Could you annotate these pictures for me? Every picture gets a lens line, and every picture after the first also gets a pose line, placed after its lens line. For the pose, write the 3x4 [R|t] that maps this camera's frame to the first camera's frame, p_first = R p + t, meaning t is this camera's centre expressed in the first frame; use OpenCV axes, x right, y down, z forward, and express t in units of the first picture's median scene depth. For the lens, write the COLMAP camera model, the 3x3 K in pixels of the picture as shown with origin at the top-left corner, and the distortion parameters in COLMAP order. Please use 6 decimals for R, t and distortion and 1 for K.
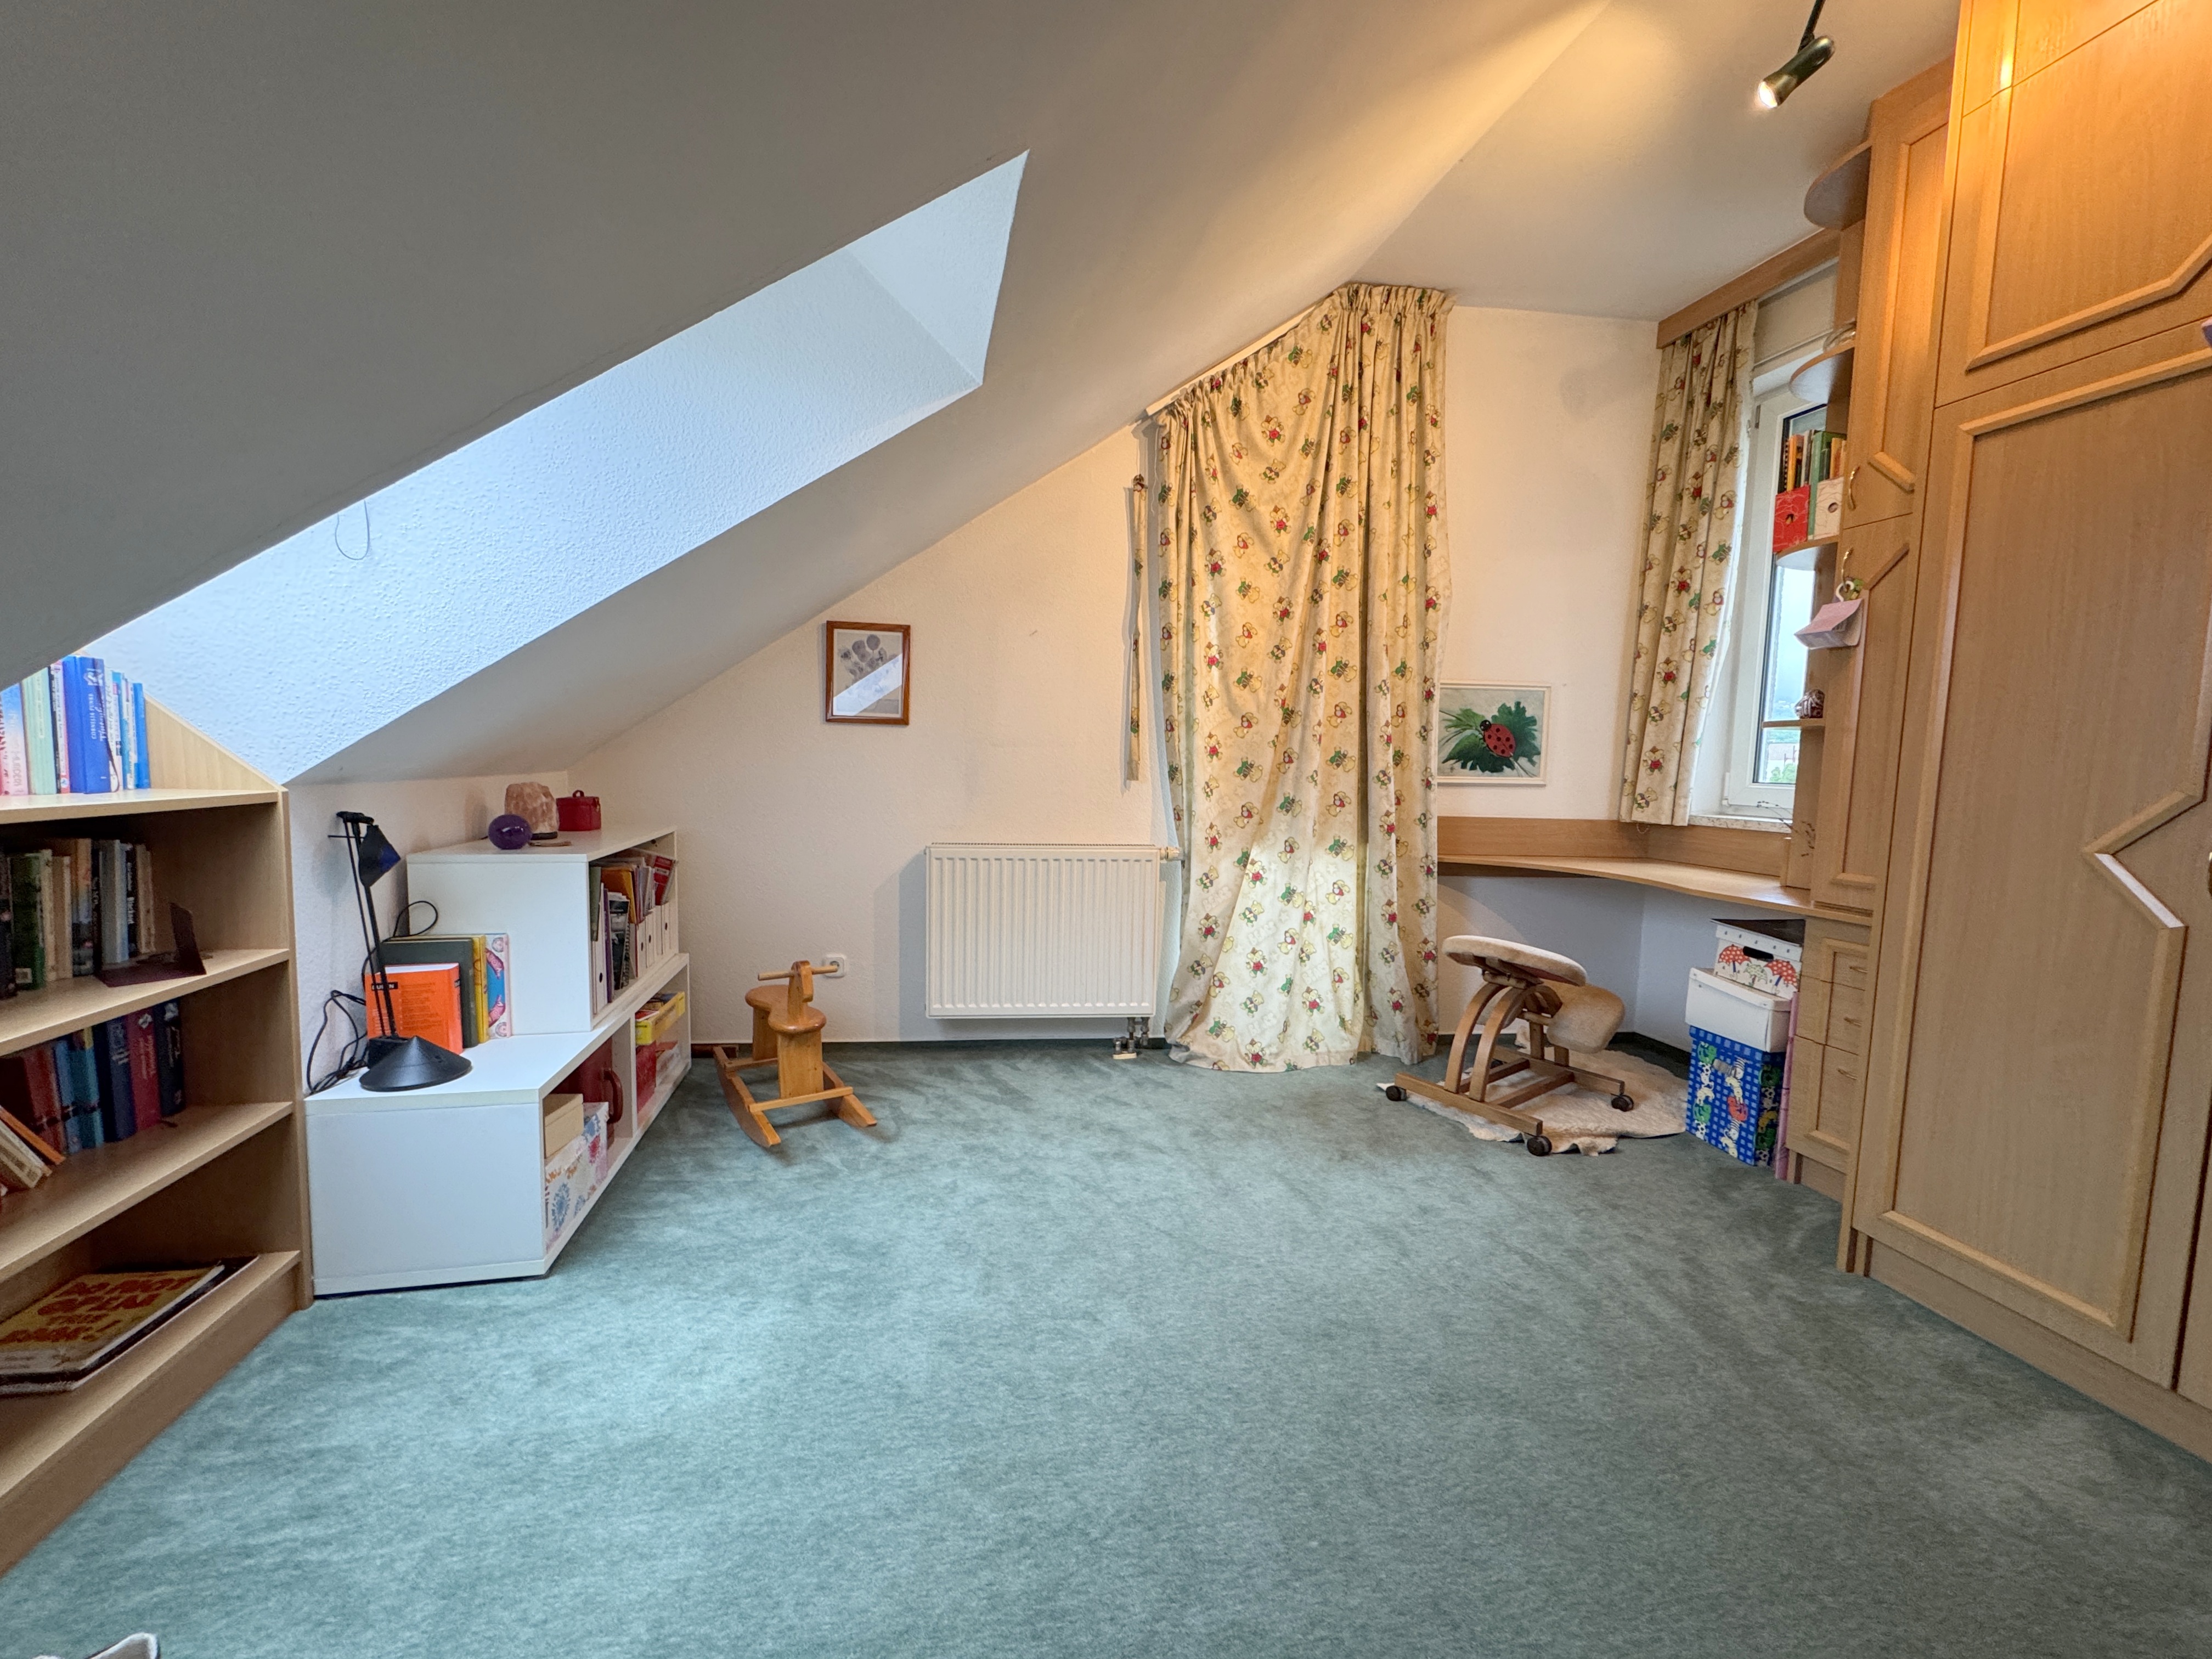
lens RADIAL K [[882.6, 0, 1109.3], [0, 882.6, 826.6], [0, 0, 1]] dist [-0.001134, 0.000714]
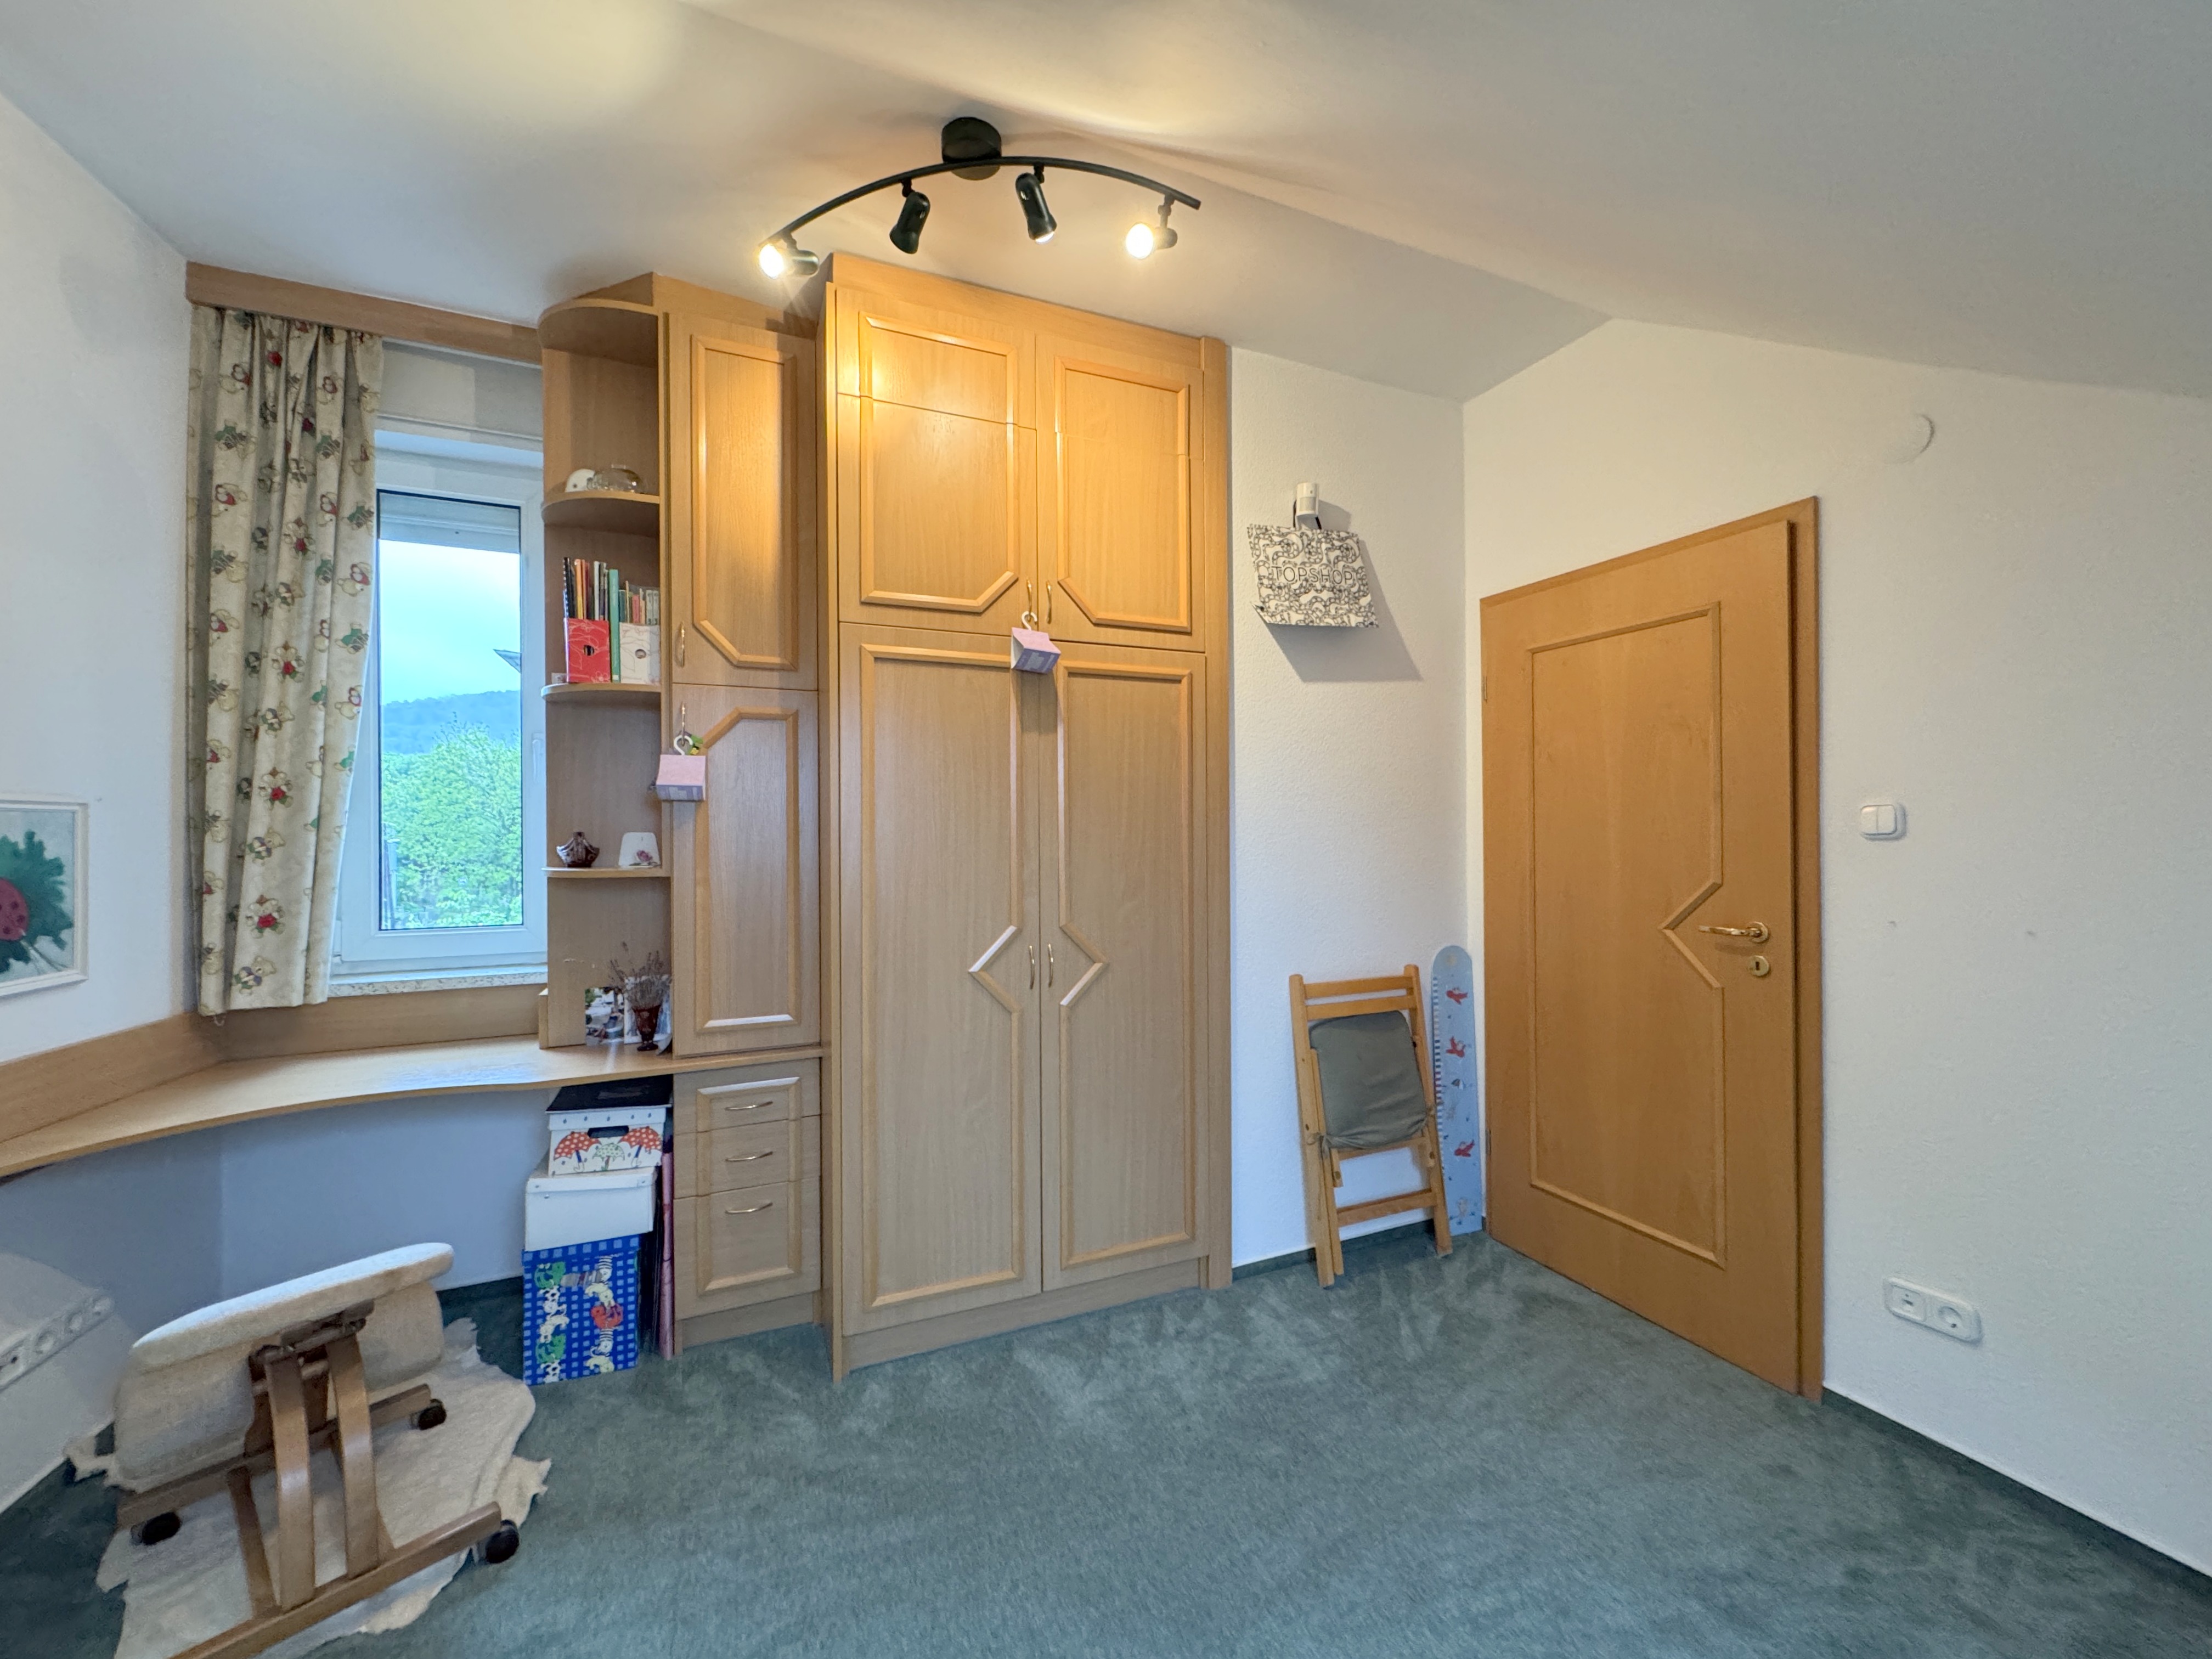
lens RADIAL K [[882.6, 0, 1112.0], [0, 882.6, 829.0], [0, 0, 1]] dist [-0.001134, 0.000714]
pose [[-0.189120, -0.017489, 0.981798, -0.186278], [0.082504, 0.996023, 0.033635, -0.119693], [-0.978482, 0.087363, -0.186925, 0.523014]]
